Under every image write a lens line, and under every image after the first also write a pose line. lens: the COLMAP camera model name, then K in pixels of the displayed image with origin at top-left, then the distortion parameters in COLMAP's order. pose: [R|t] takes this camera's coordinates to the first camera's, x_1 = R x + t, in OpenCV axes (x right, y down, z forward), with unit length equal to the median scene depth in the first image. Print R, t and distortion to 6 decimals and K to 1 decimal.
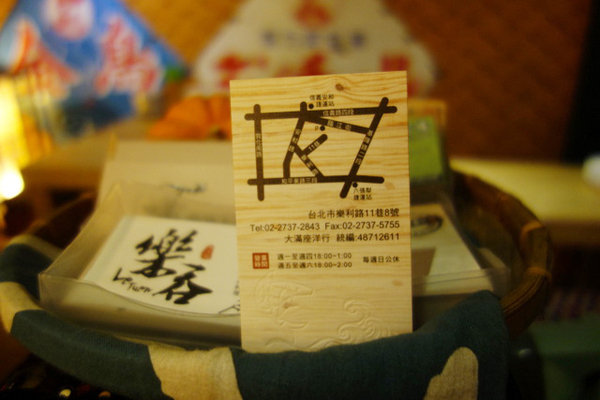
lens RADIAL K [[470.9, 0, 300.8], [0, 470.9, 200.7], [0, 0, 1]] dist [-0.003862, -0.005567]
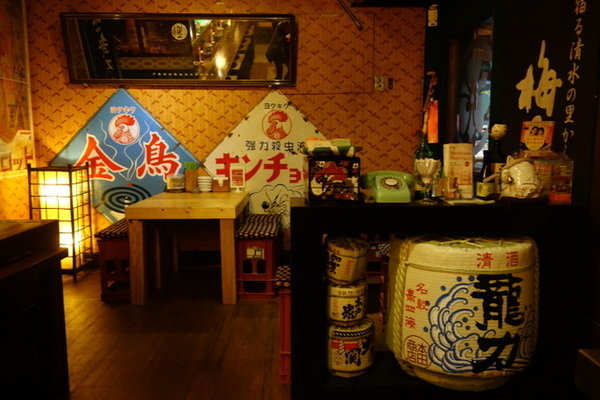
lens RADIAL K [[470.9, 0, 300.1], [0, 470.9, 199.2], [0, 0, 1]] dist [-0.003862, -0.005567]
pose [[0.997193, -0.001269, 0.074865, -0.015632], [0.020360, 0.966776, -0.254814, 0.249069], [-0.072055, 0.255623, 0.964088, -0.532324]]
